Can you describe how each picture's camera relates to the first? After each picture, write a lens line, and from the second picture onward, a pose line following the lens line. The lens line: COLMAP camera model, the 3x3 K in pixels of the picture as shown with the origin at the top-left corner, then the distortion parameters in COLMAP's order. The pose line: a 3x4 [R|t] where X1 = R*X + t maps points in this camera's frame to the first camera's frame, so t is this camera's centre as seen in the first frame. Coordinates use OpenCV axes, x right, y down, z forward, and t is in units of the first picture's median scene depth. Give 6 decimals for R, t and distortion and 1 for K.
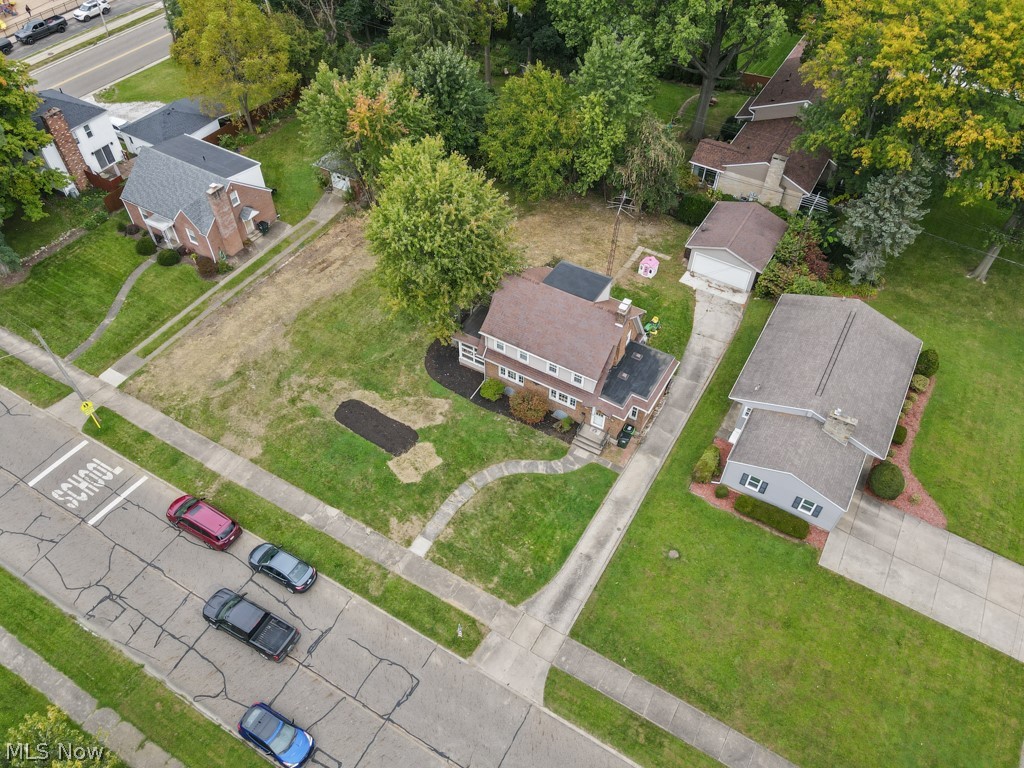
lens RADIAL K [[757.9, 0, 512.0], [0, 757.9, 384.0], [0, 0, 1]] dist [0.002566, 0.048500]
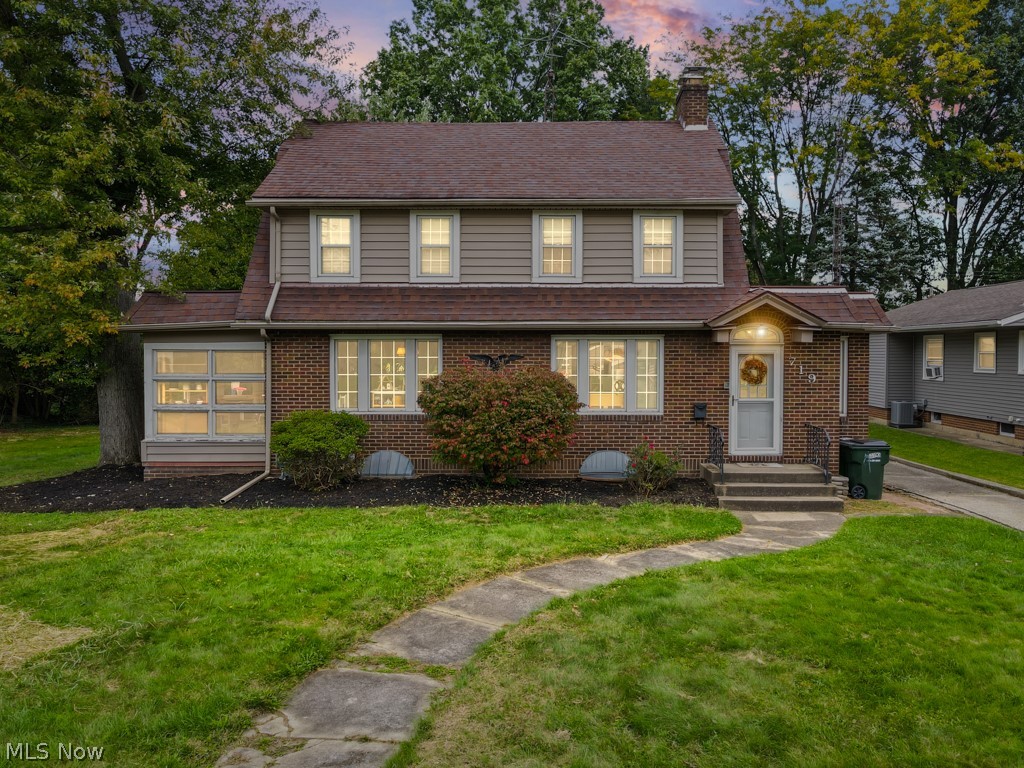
lens RADIAL K [[771.1, 0, 558.8], [0, 771.1, 371.6], [0, 0, 1]] dist [0.020560, 0.005839]
pose [[0.857996, -0.014465, 0.513453, -0.089826], [0.386338, 0.676923, -0.626512, 0.182047], [-0.338506, 0.735911, 0.586386, 0.839808]]
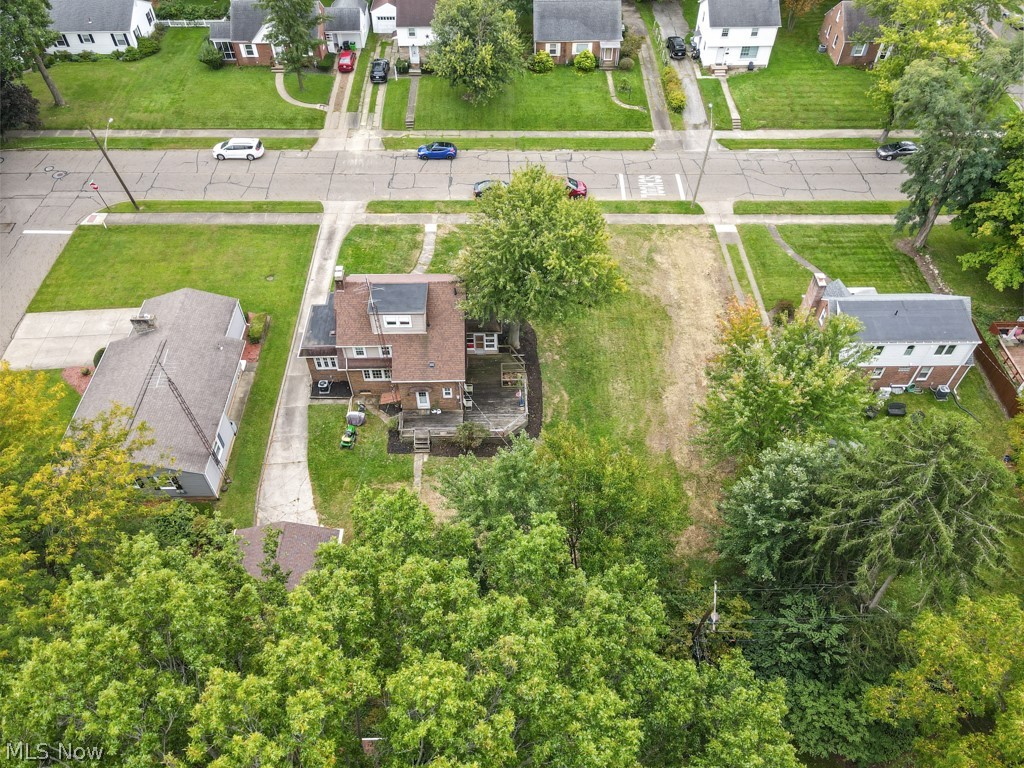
lens RADIAL K [[748.7, 0, 512.0], [0, 748.7, 384.0], [0, 0, 1]] dist [0.018120, 0.010020]
pose [[-0.854679, 0.387228, -0.345802, 0.346407], [-0.385881, -0.028239, 0.922116, -1.127183], [0.347304, 0.921552, 0.173559, 0.973040]]
